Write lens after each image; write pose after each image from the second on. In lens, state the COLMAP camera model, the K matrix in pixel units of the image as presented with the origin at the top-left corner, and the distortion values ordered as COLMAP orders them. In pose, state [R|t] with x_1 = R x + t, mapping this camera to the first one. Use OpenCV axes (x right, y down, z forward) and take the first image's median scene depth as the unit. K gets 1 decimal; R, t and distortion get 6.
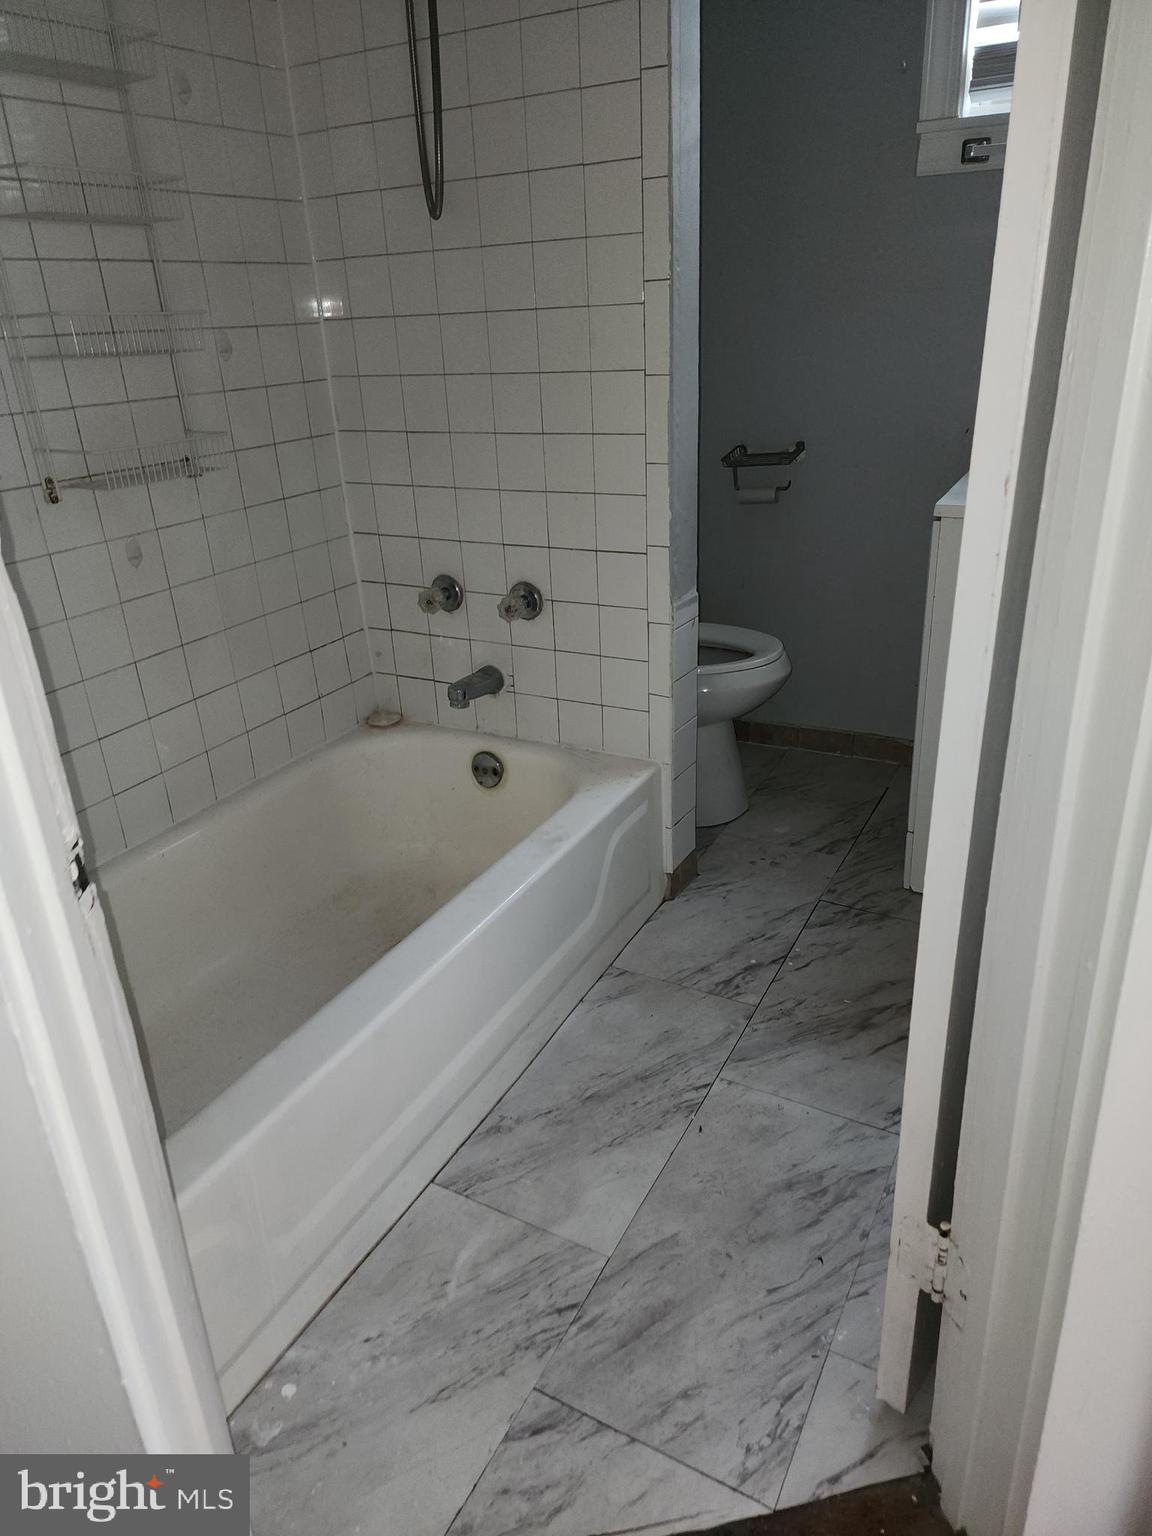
lens RADIAL K [[1029.2, 0, 576.9], [0, 1029.2, 742.1], [0, 0, 1]] dist [0.091700, -0.080731]
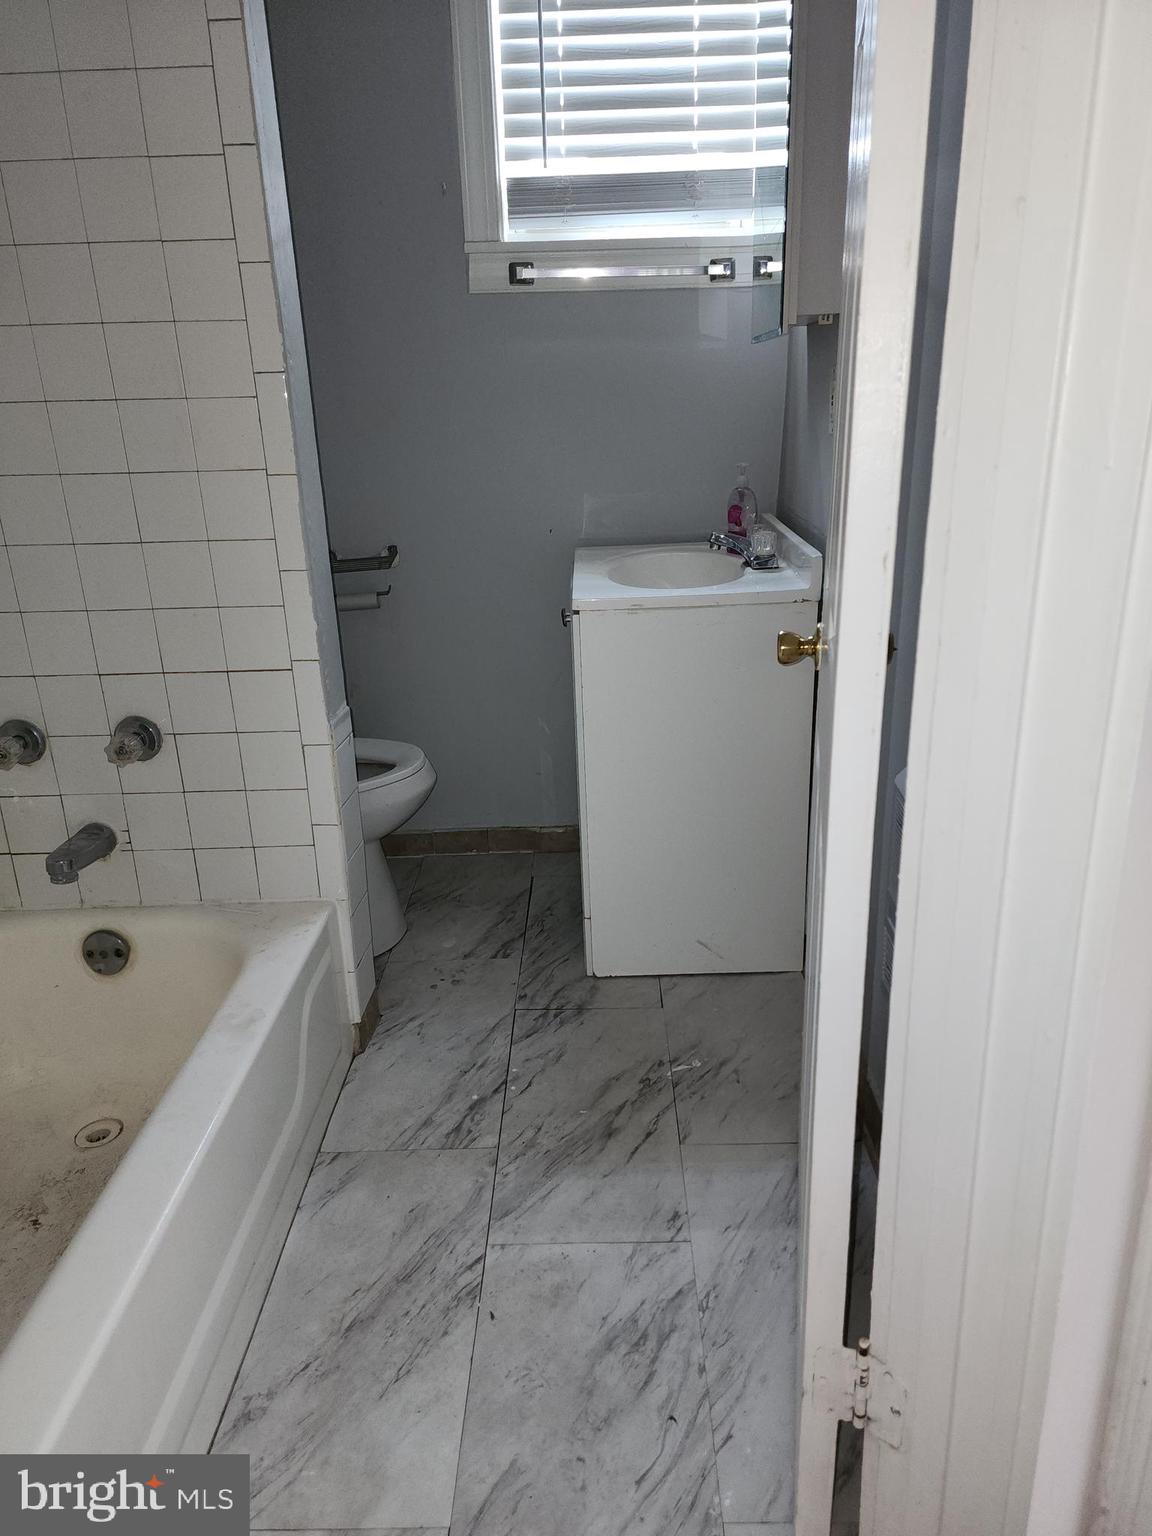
lens RADIAL K [[1019.1, 0, 580.1], [0, 1019.1, 748.1], [0, 0, 1]] dist [0.089915, -0.070708]
pose [[0.885082, -0.129085, 0.447176, -0.114867], [0.169451, 0.984203, -0.051282, -0.028856], [-0.433493, 0.121163, 0.892975, 0.113154]]
